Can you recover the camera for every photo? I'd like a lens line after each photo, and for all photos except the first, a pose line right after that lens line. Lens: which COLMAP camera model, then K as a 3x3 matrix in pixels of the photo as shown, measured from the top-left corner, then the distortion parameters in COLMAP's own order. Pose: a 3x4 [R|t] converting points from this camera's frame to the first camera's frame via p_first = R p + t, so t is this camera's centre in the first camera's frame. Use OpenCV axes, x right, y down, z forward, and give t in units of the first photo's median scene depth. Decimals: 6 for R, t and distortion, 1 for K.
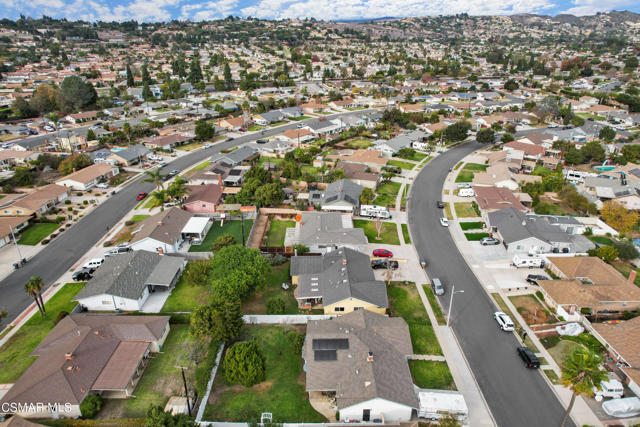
lens RADIAL K [[409.8, 0, 320.0], [0, 409.8, 213.5], [0, 0, 1]] dist [-0.076708, 0.063762]
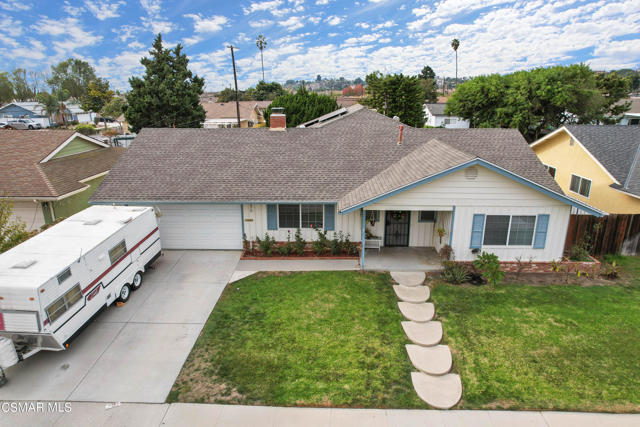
lens RADIAL K [[409.8, 0, 320.0], [0, 409.8, 213.5], [0, 0, 1]] dist [-0.076708, 0.063762]
pose [[-0.052097, 0.292881, -0.954728, 0.304851], [-0.385201, 0.876150, 0.289795, 0.192640], [0.921361, 0.382860, 0.067173, 0.653310]]
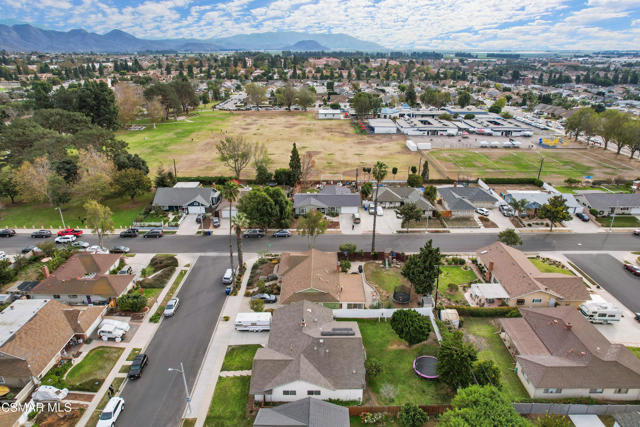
lens RADIAL K [[409.8, 0, 320.0], [0, 409.8, 213.5], [0, 0, 1]] dist [-0.076708, 0.063762]
pose [[-0.999874, -0.004007, 0.015363, 0.037756], [0.008149, 0.700908, 0.713205, -0.431823], [-0.013626, 0.713241, -0.700787, 0.996539]]
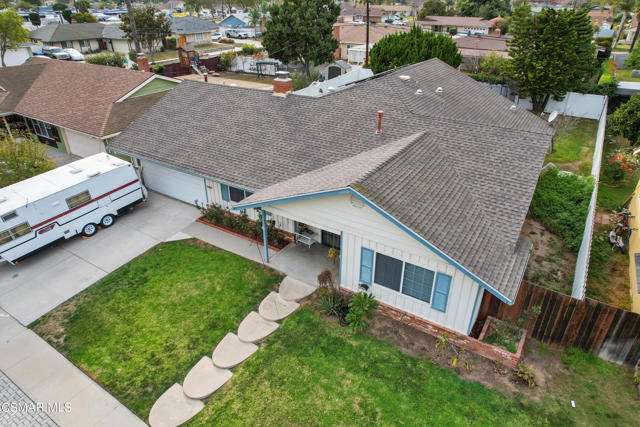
lens RADIAL K [[409.8, 0, 320.0], [0, 409.8, 213.5], [0, 0, 1]] dist [-0.076708, 0.063762]
pose [[-0.556023, 0.405669, -0.725446, 0.250412], [-0.317564, 0.702901, 0.636461, 0.126379], [0.768109, 0.584263, -0.262003, 0.738515]]
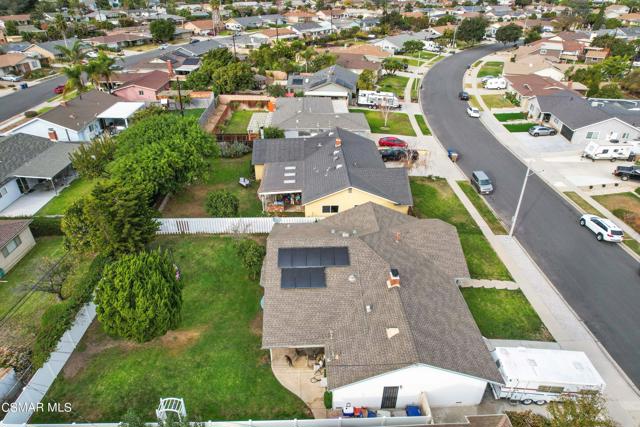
lens RADIAL K [[409.8, 0, 320.0], [0, 409.8, 213.5], [0, 0, 1]] dist [-0.076708, 0.063762]
pose [[0.999644, -0.007667, 0.025542, 0.013989], [0.004410, 0.992120, 0.125211, 0.132844], [-0.026301, -0.125054, 0.991801, 0.326799]]
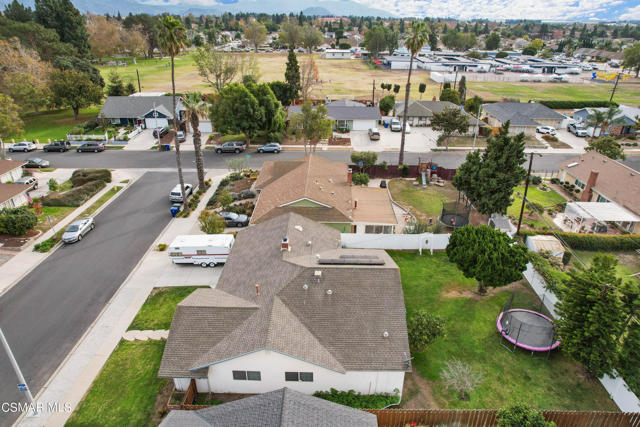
lens RADIAL K [[409.8, 0, 320.0], [0, 409.8, 213.5], [0, 0, 1]] dist [-0.076708, 0.063762]
pose [[-0.999347, -0.019273, 0.030549, 0.034038], [0.010126, 0.662358, 0.749119, -0.085489], [-0.034672, 0.748940, -0.661730, 0.859607]]
